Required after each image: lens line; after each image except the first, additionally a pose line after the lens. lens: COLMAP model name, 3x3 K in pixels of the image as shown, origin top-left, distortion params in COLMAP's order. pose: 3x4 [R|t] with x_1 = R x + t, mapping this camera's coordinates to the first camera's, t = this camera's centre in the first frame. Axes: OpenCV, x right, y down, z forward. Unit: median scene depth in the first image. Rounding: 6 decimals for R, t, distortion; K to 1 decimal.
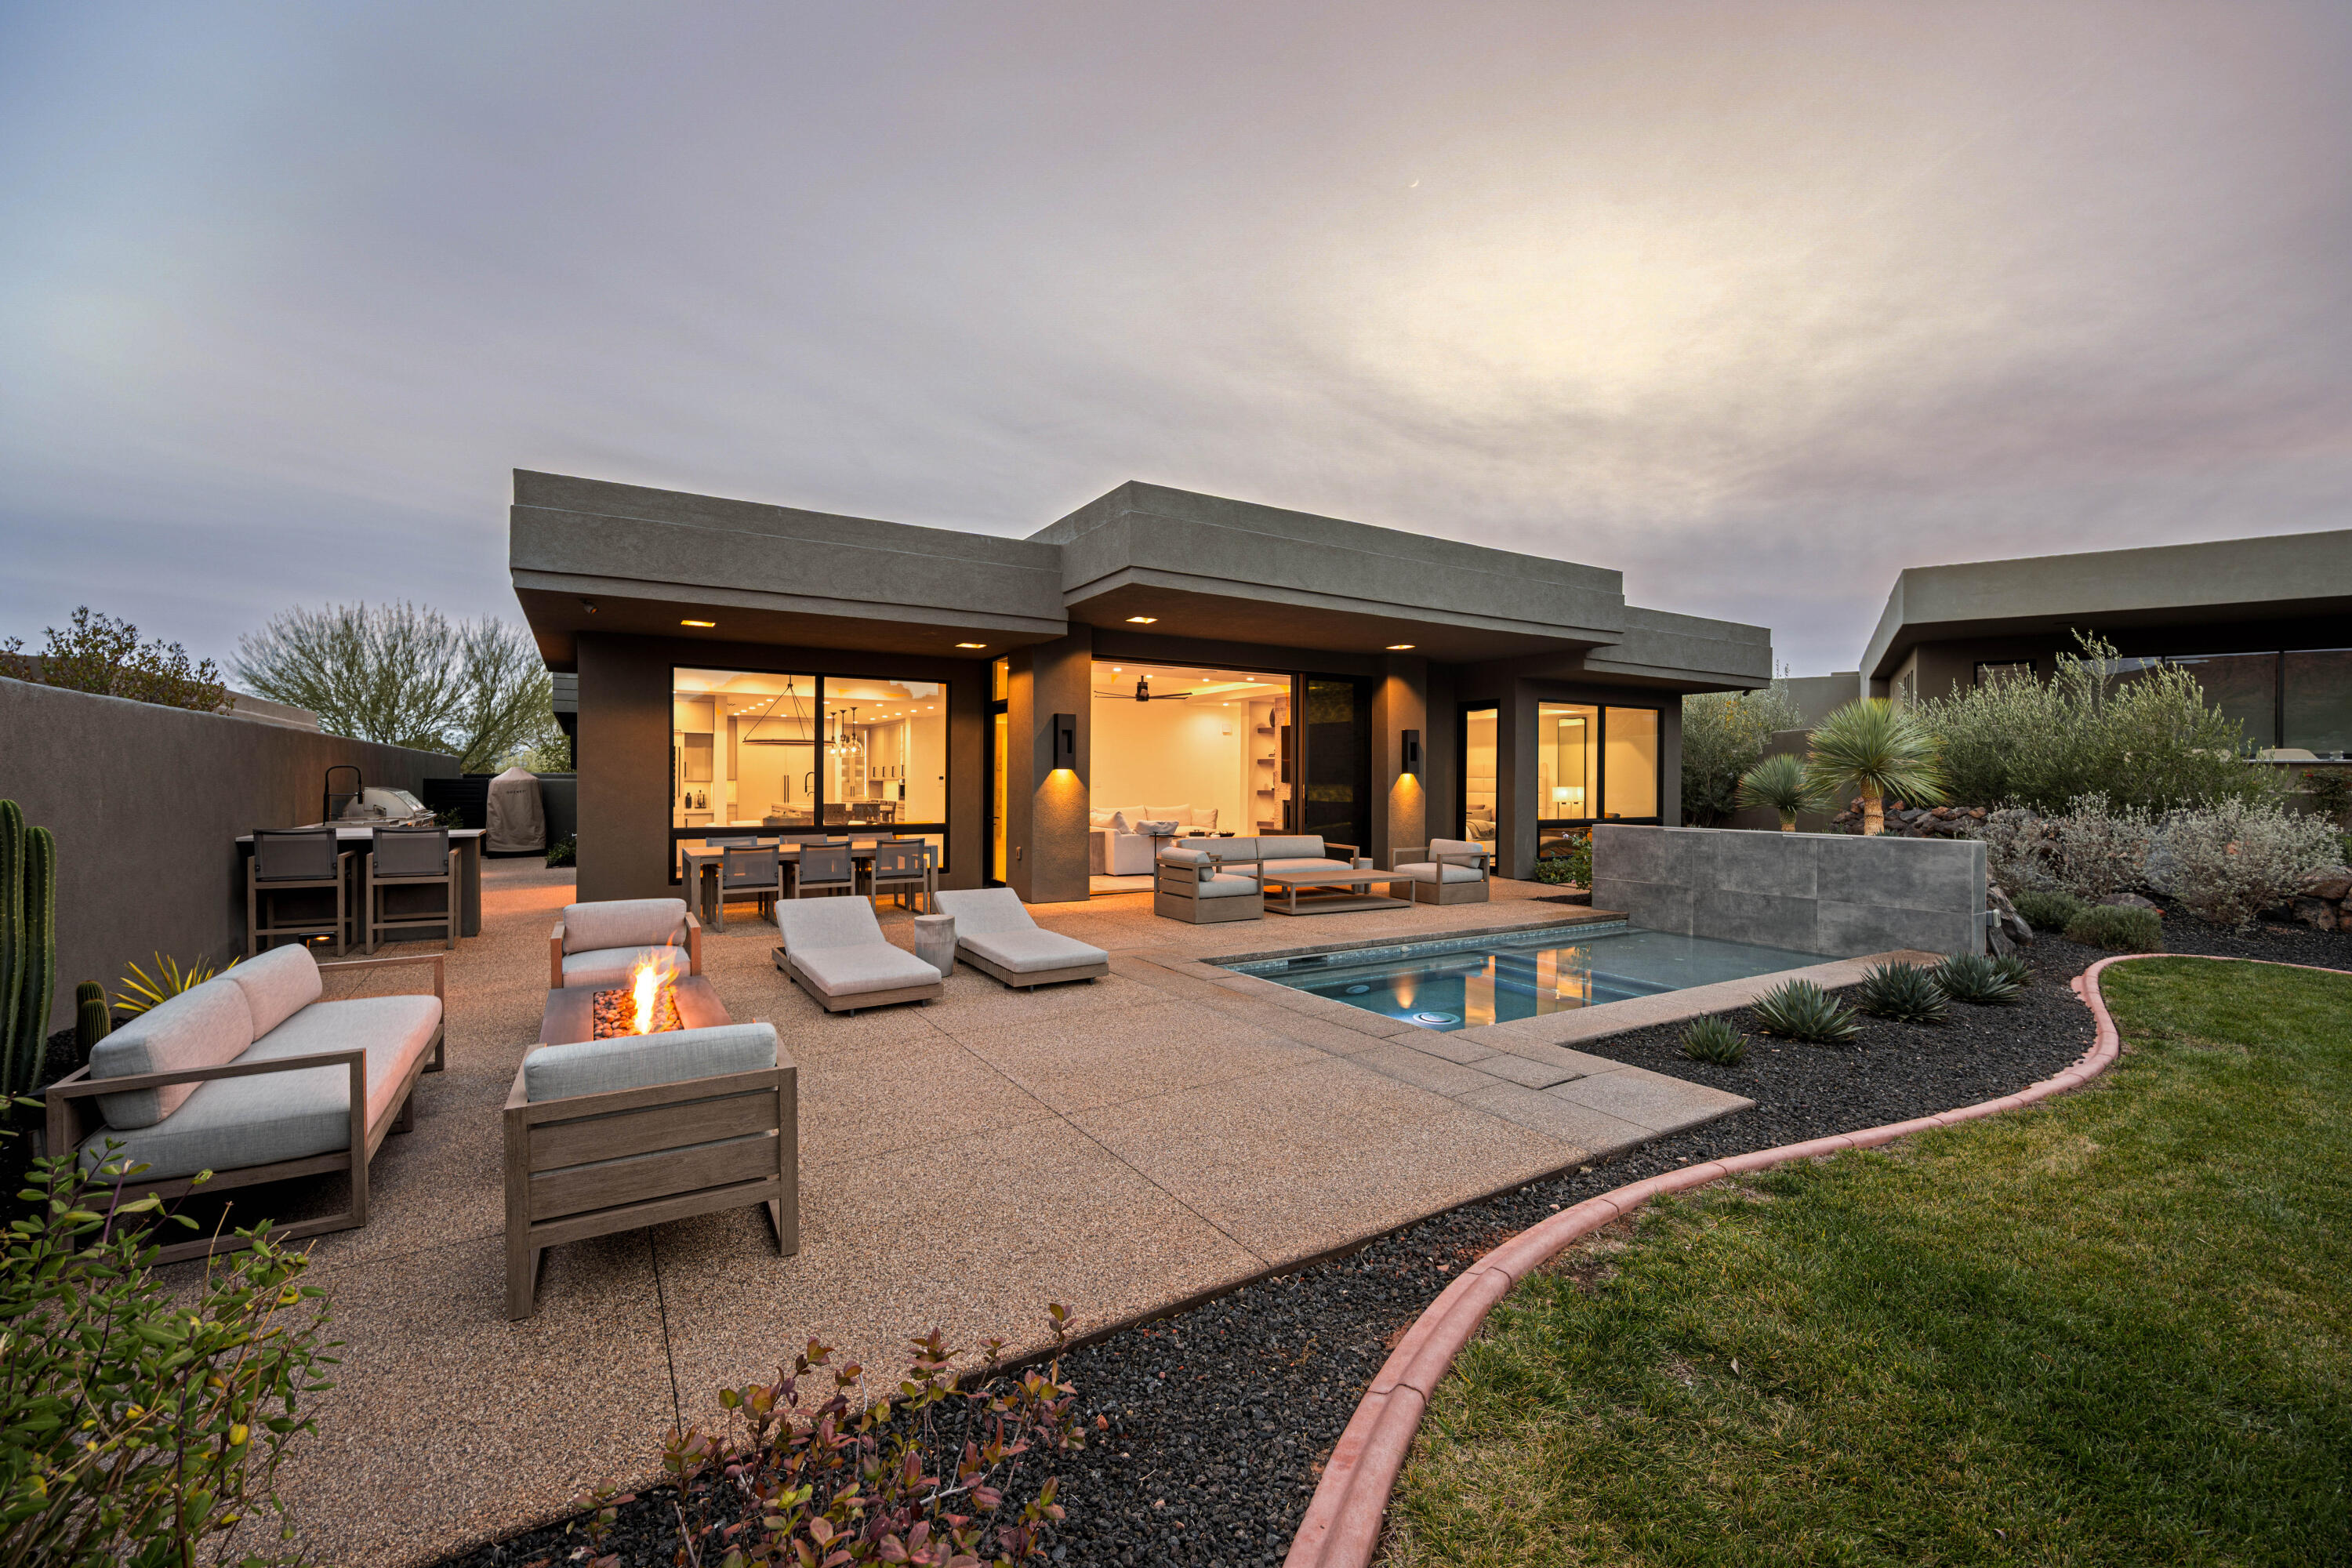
lens RADIAL K [[965.7, 0, 1173.1], [0, 965.7, 787.1], [0, 0, 1]] dist [-0.001414, -0.000051]
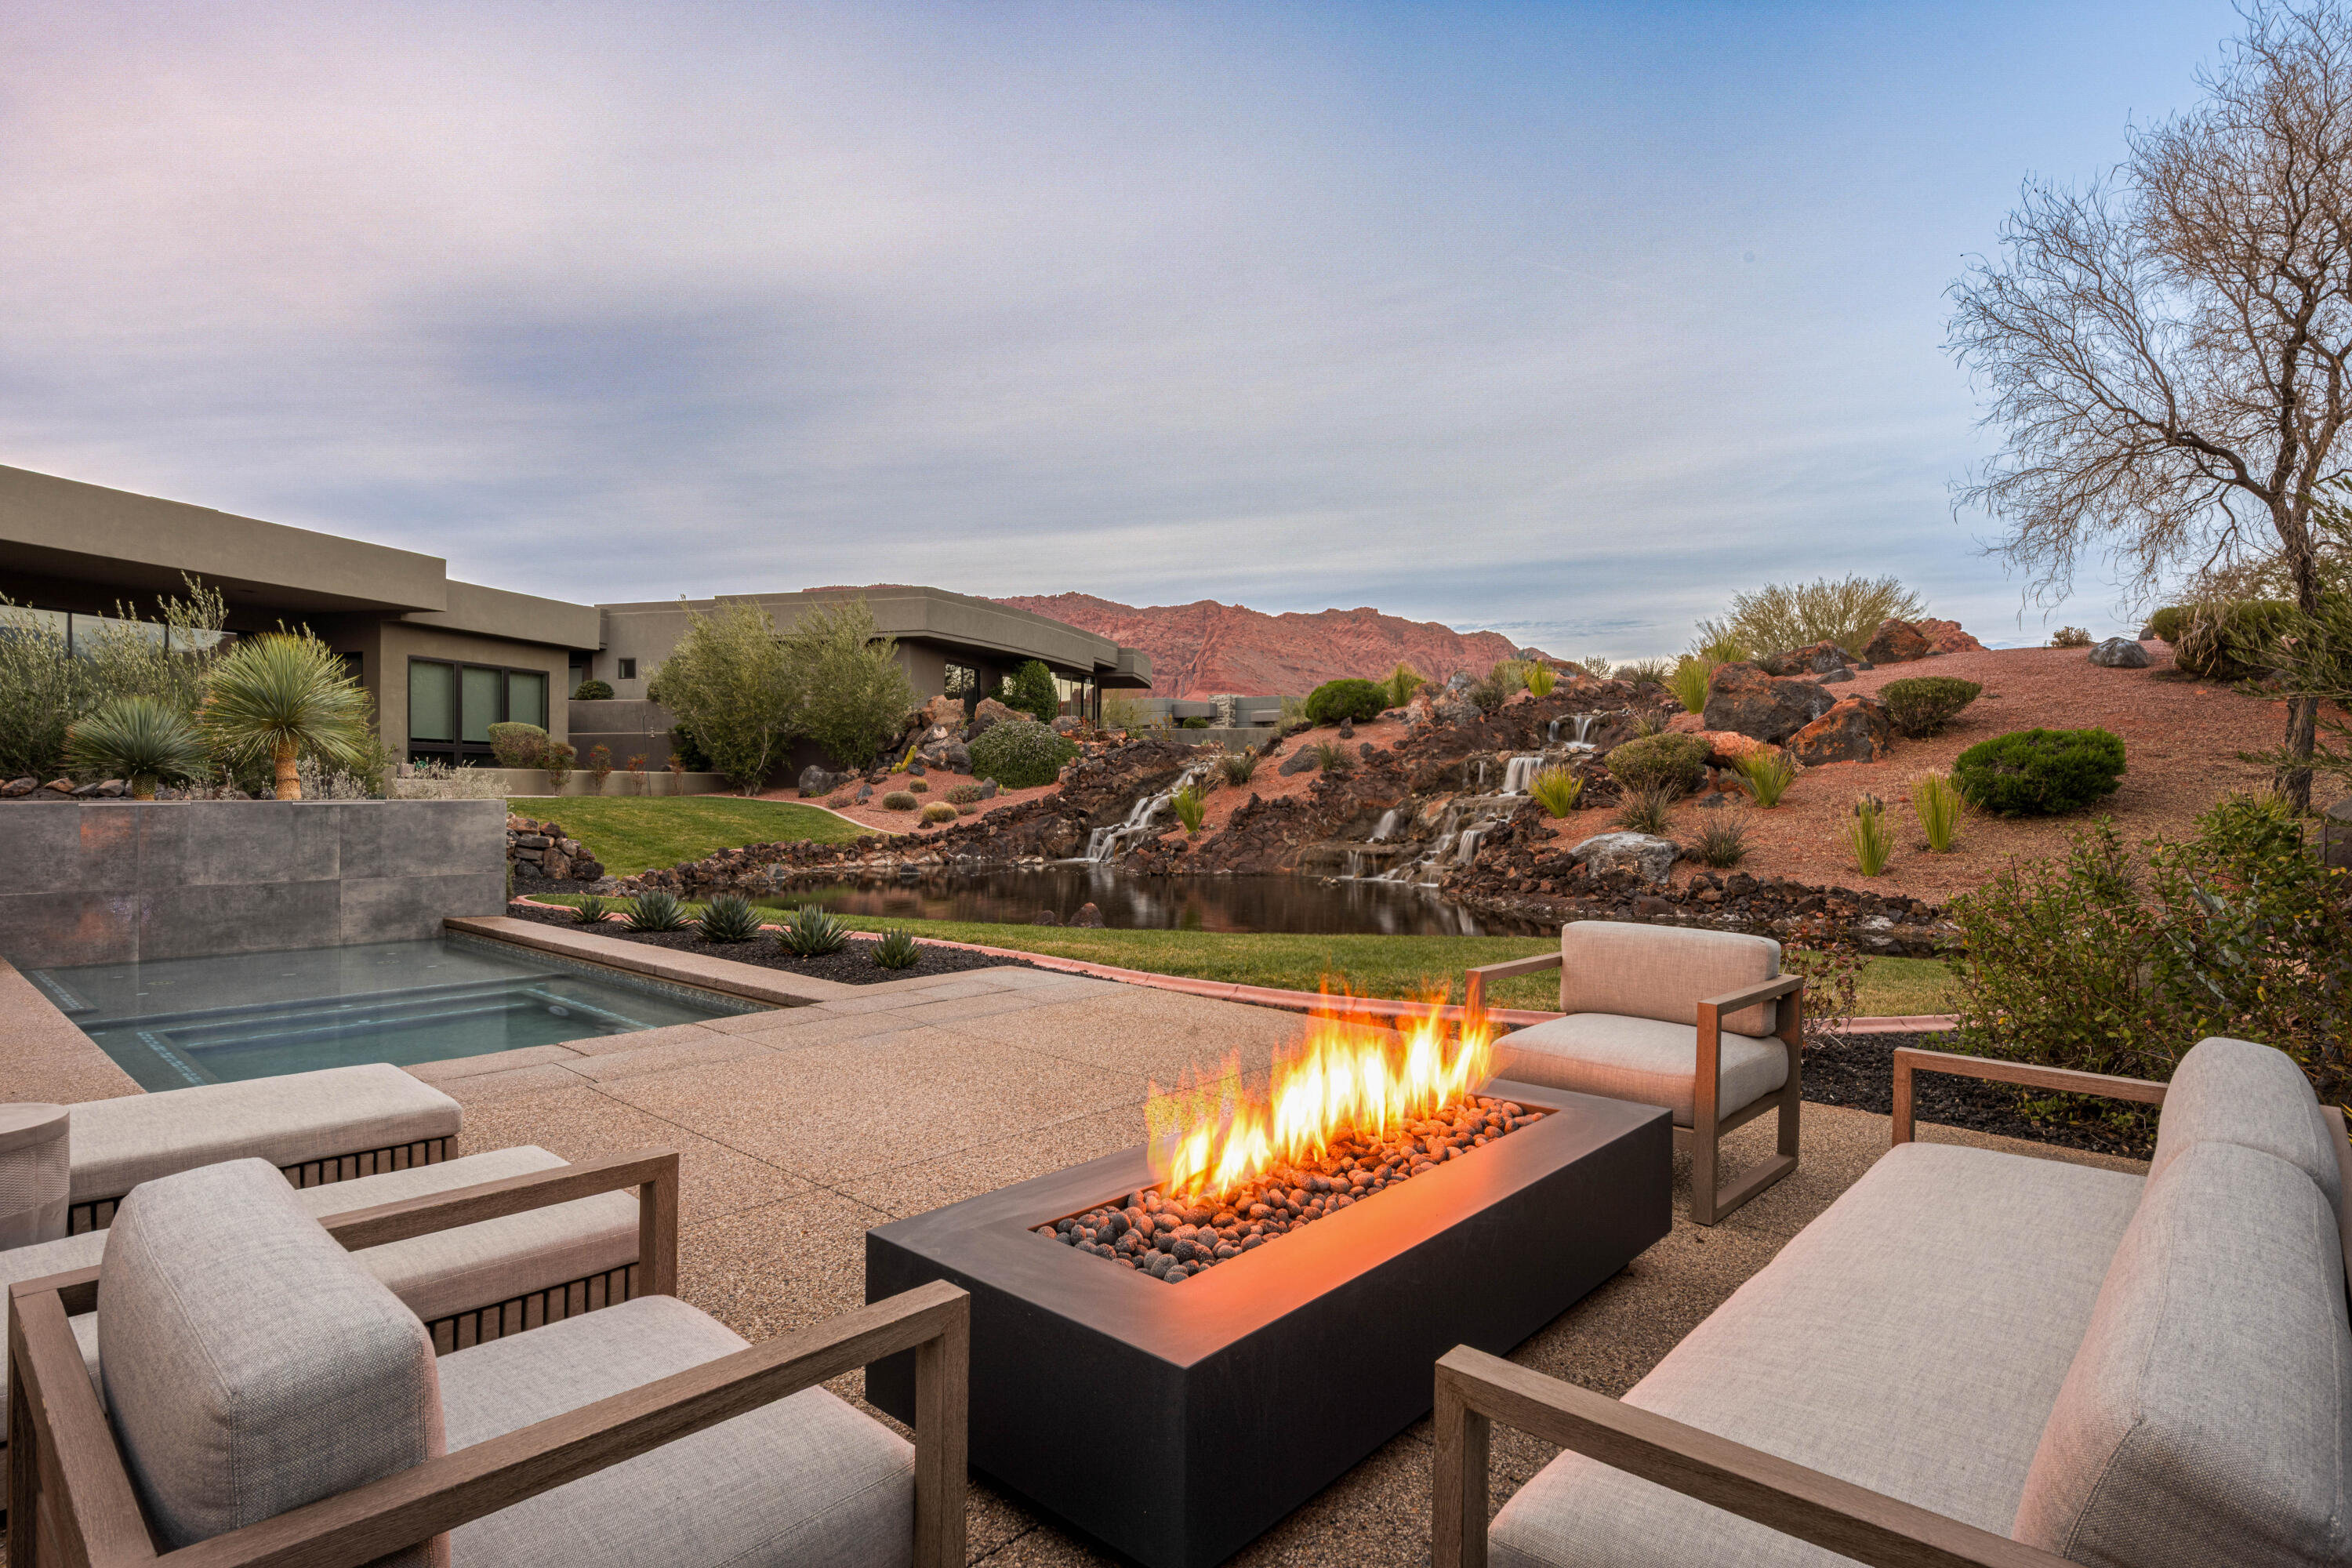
lens RADIAL K [[1219.9, 0, 1173.9], [0, 1219.9, 787.7], [0, 0, 1]] dist [-0.005641, 0.000738]
pose [[-0.290126, -0.009446, 0.956942, -0.554735], [-0.001604, 0.999955, 0.009384, 0.029527], [-0.956987, 0.001187, -0.290128, 0.660507]]
